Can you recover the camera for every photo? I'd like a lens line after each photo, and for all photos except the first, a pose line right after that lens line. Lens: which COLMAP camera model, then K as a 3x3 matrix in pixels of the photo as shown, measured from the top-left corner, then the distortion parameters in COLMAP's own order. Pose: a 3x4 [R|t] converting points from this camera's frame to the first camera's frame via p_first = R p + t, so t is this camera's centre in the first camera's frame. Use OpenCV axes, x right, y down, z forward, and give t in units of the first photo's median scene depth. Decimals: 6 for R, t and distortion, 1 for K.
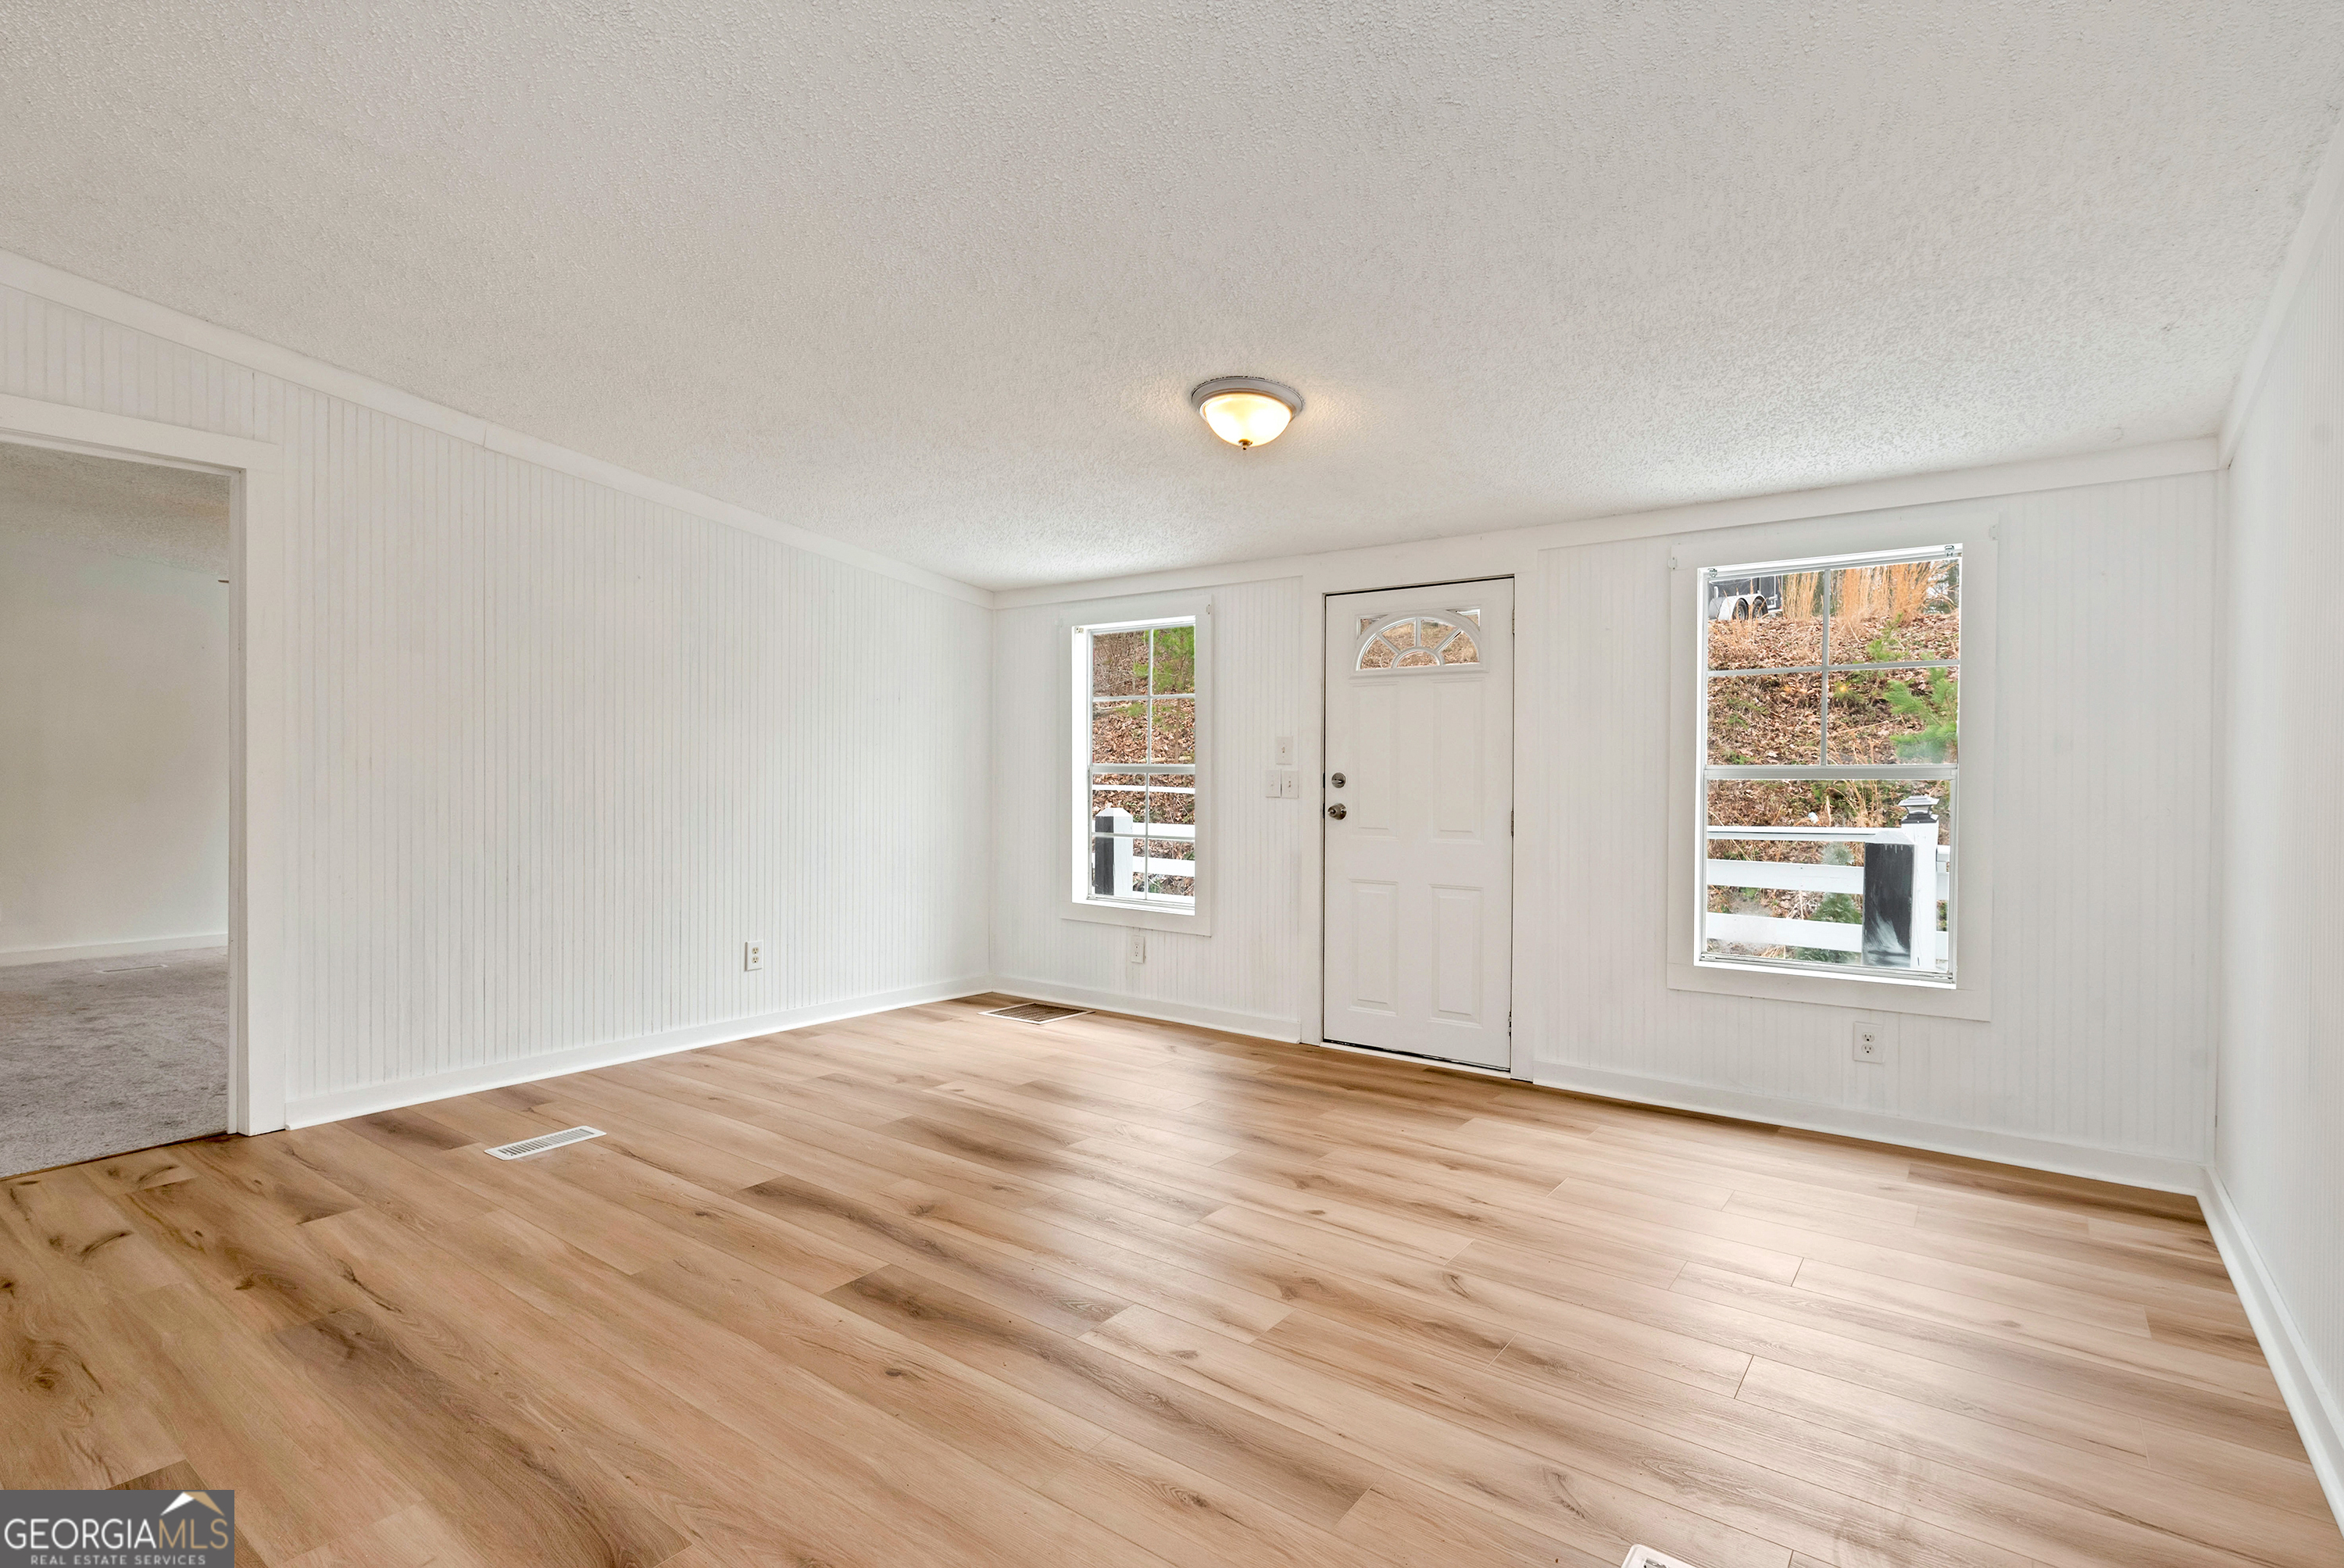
lens RADIAL K [[1123.5, 0, 1184.6], [0, 1123.5, 781.2], [0, 0, 1]] dist [0.005374, -0.003586]
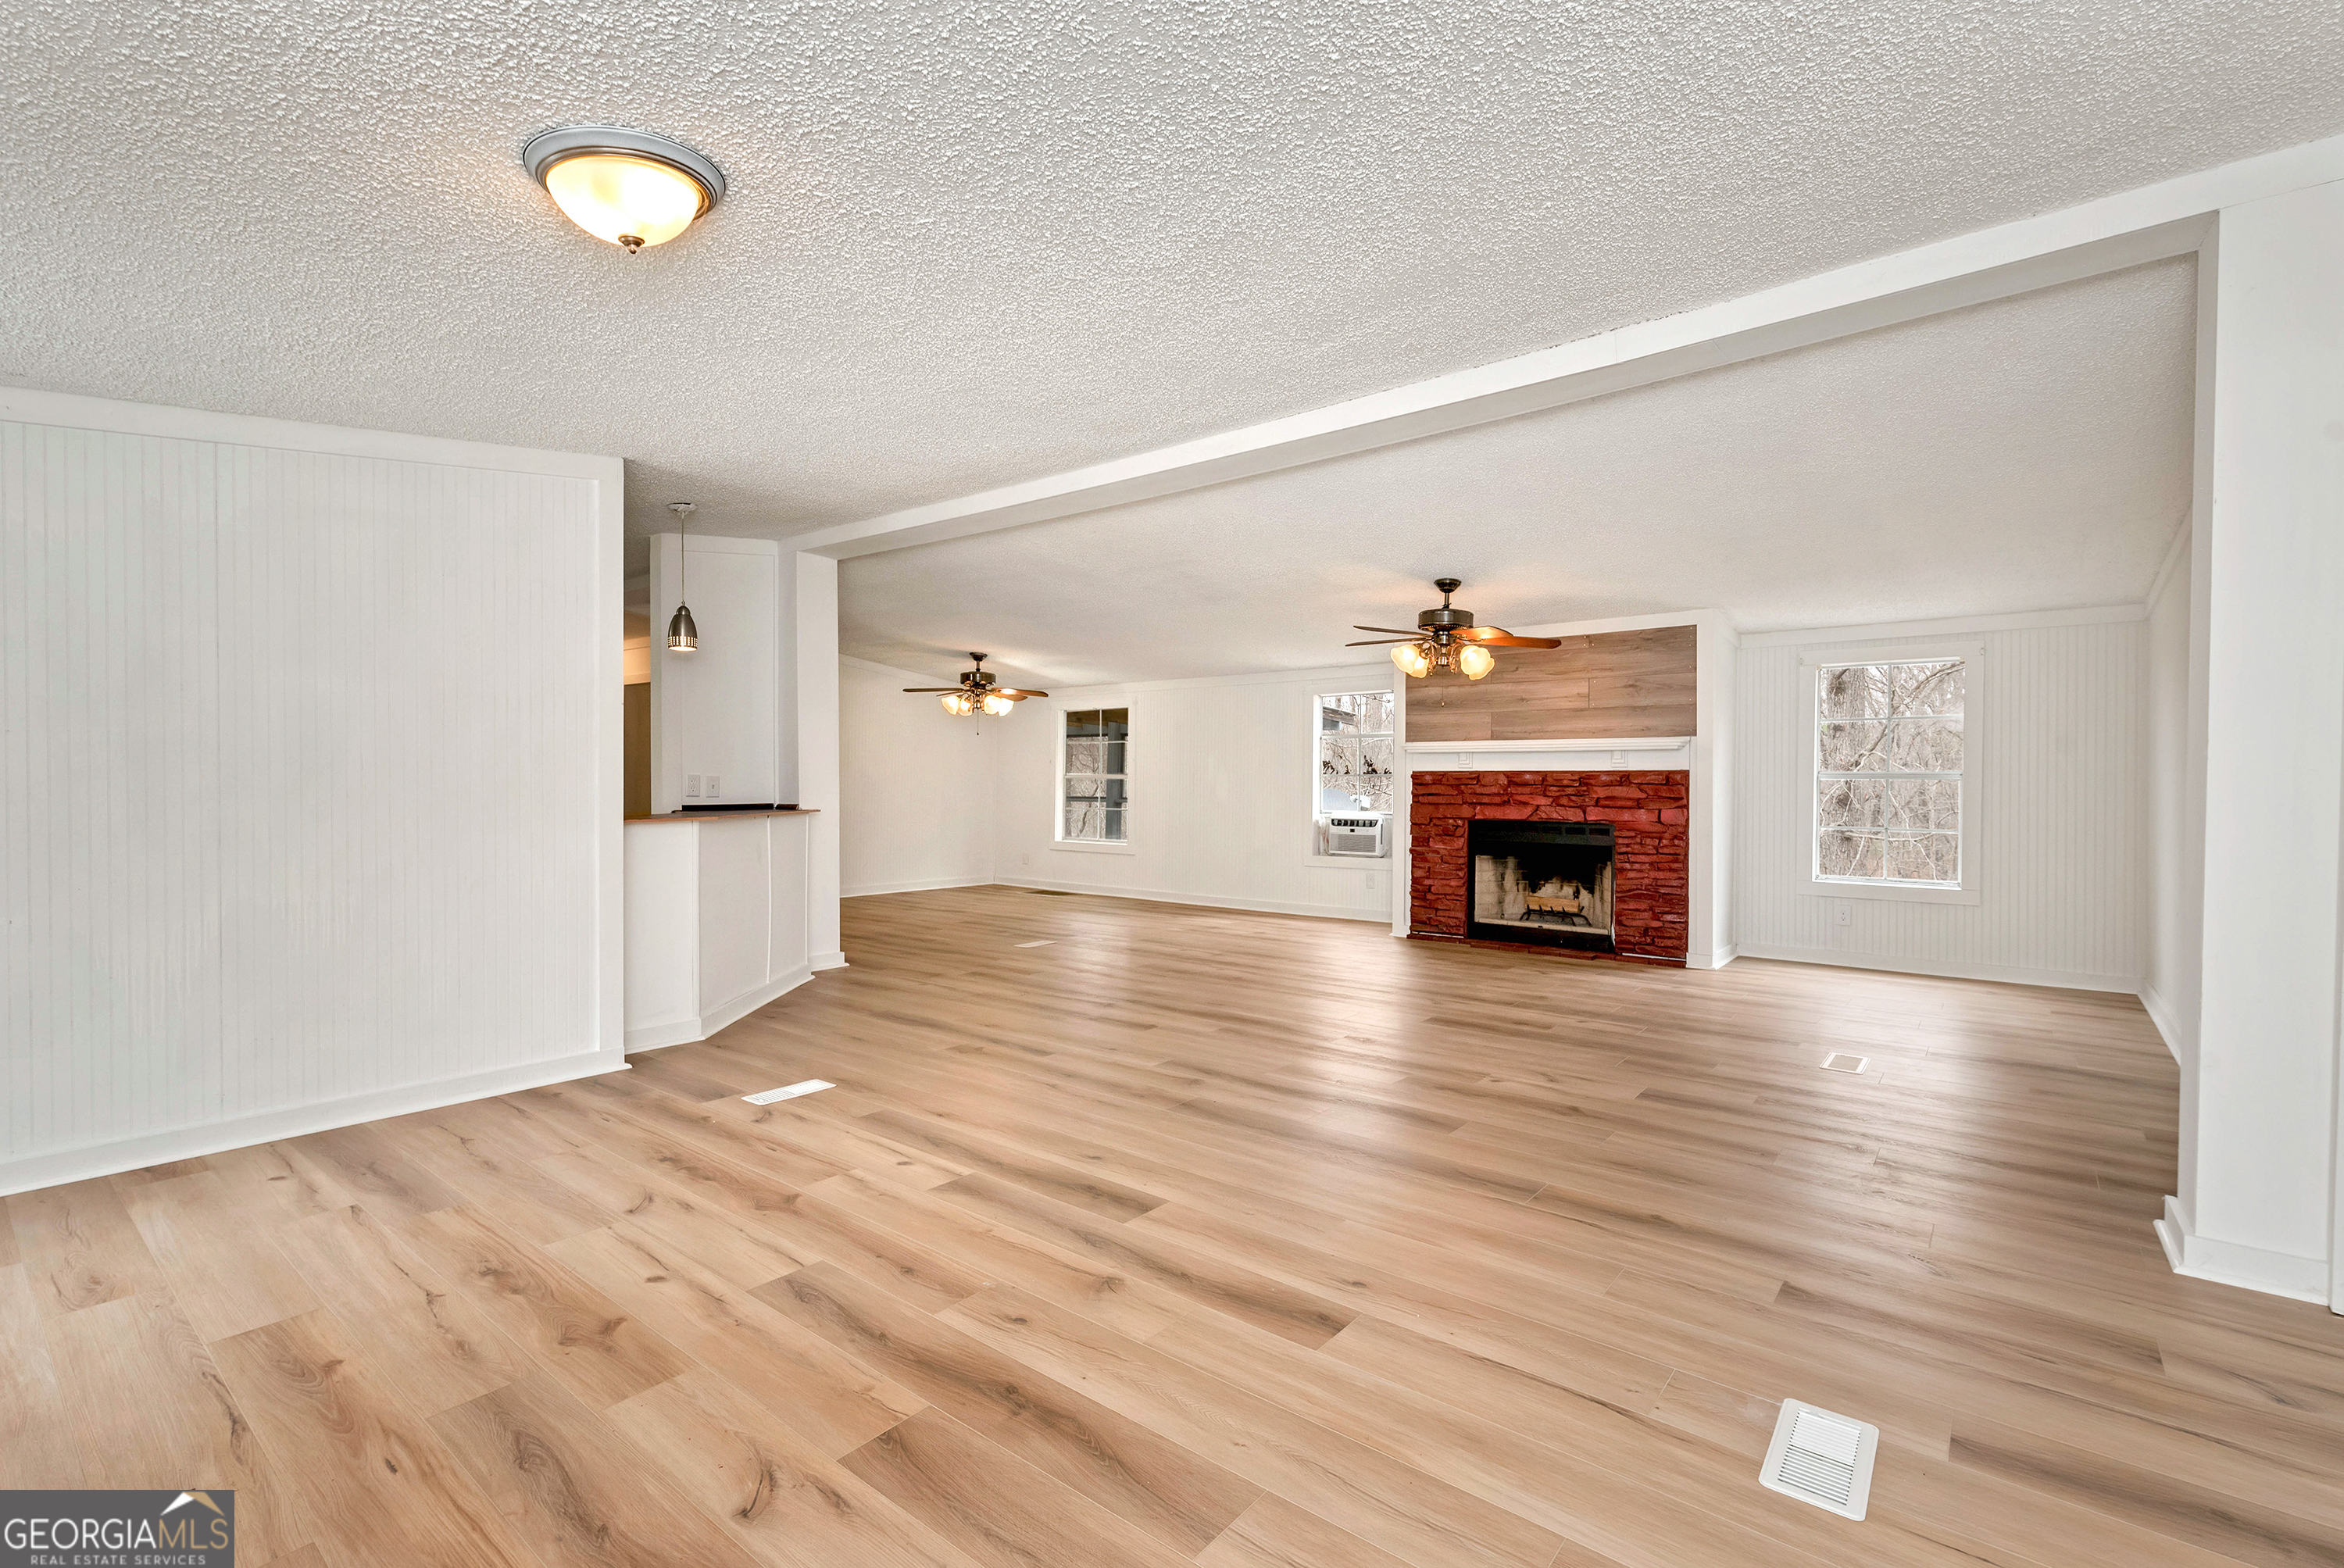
lens RADIAL K [[1037.1, 0, 1183.6], [0, 1037.1, 793.2], [0, 0, 1]] dist [0.004394, -0.001410]
pose [[-0.999036, -0.013017, 0.041926, -0.216073], [-0.012174, 0.999720, 0.020292, -0.008485], [-0.042178, 0.019762, -0.998915, 1.208660]]
